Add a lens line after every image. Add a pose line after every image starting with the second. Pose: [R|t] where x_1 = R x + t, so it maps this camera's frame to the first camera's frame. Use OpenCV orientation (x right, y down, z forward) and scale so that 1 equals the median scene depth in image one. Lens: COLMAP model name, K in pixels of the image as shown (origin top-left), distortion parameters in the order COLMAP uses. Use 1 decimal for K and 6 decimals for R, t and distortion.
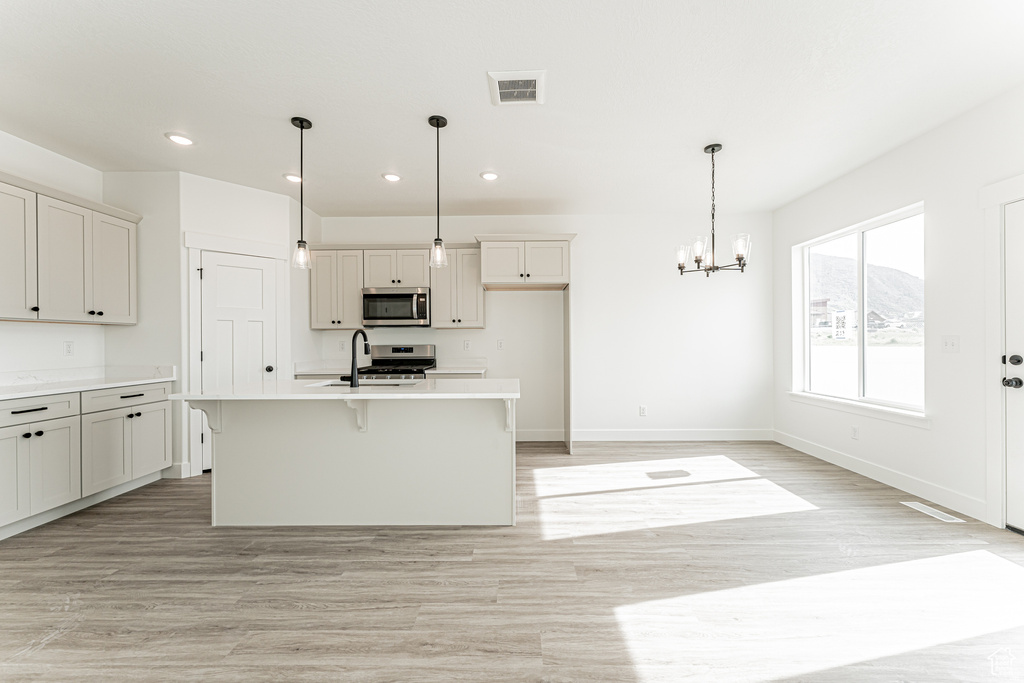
lens RADIAL K [[412.5, 0, 514.4], [0, 412.5, 342.7], [0, 0, 1]] dist [0.002063, -0.000855]
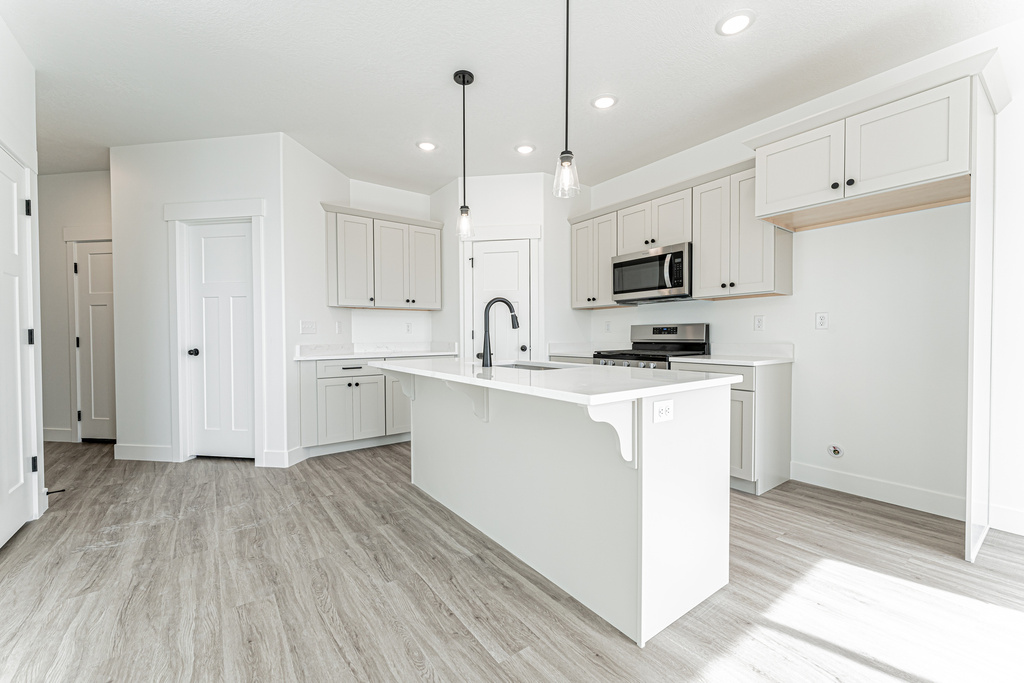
lens RADIAL K [[412.5, 0, 510.7], [0, 412.5, 344.2], [0, 0, 1]] dist [0.002063, -0.000855]
pose [[0.596790, 0.019757, -0.802154, 0.264336], [0.001537, 0.999667, 0.025765, 0.034402], [0.802396, -0.016610, 0.596561, 0.464709]]
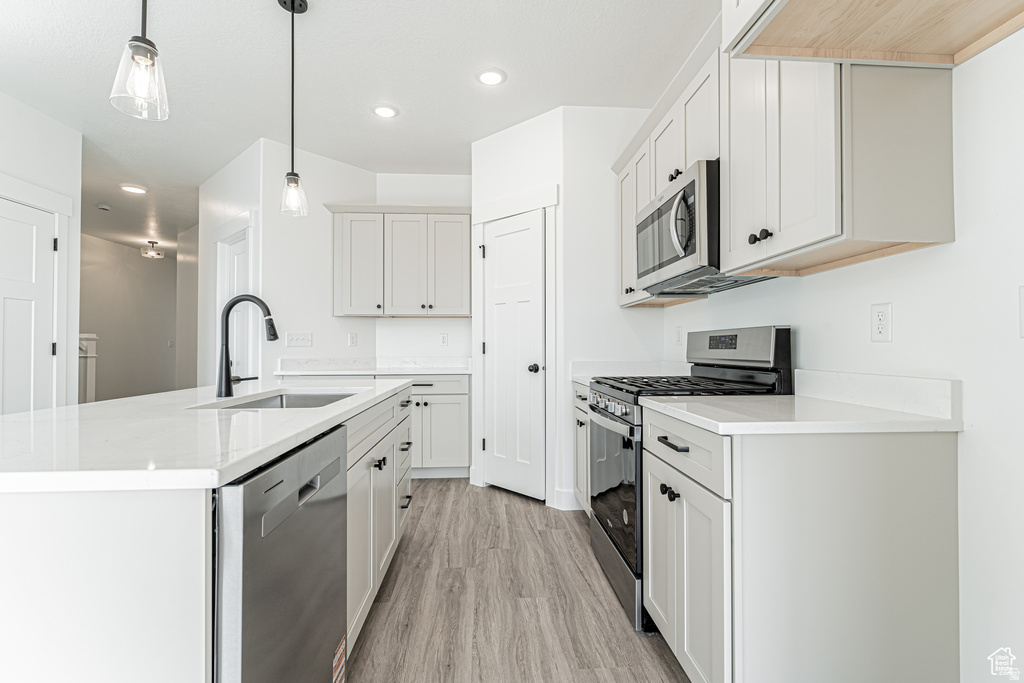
lens RADIAL K [[468.6, 0, 509.7], [0, 468.6, 343.7], [0, 0, 1]] dist [0.002437, 0.000154]
pose [[0.062714, -0.003713, -0.998025, 0.246542], [0.001105, 0.999993, -0.003651, 0.031525], [0.998031, -0.000874, 0.062717, 1.156493]]
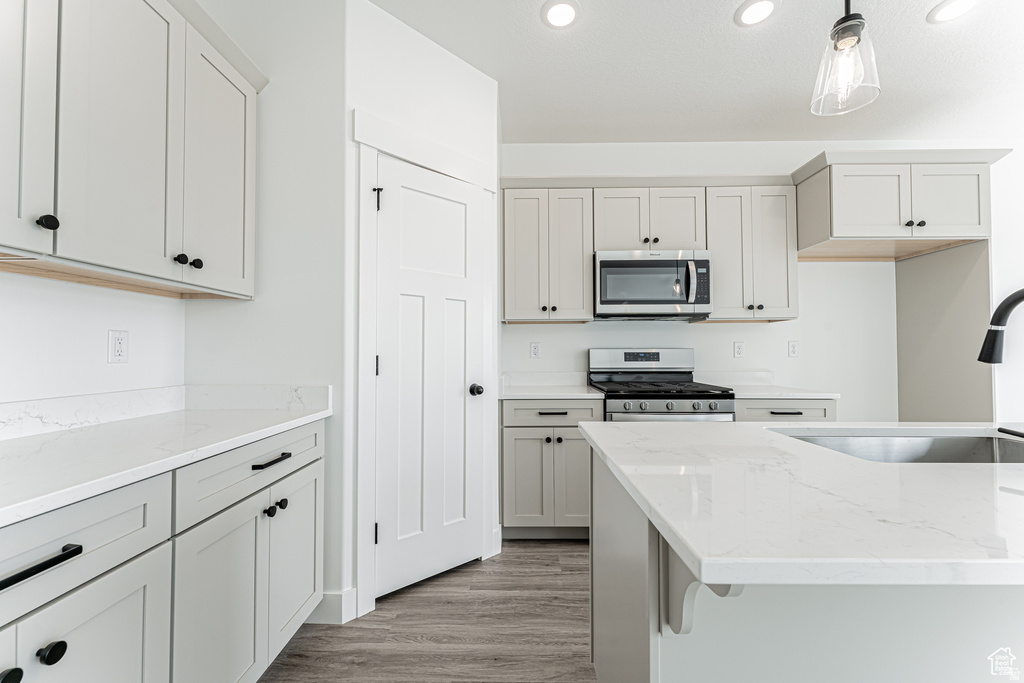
lens RADIAL K [[412.5, 0, 513.9], [0, 412.5, 345.0], [0, 0, 1]] dist [0.002063, -0.000855]
pose [[0.999991, 0.004142, -0.001195, -0.690857], [-0.004164, 0.999805, -0.019296, 0.019705], [0.001115, 0.019300, 0.999813, 0.590386]]
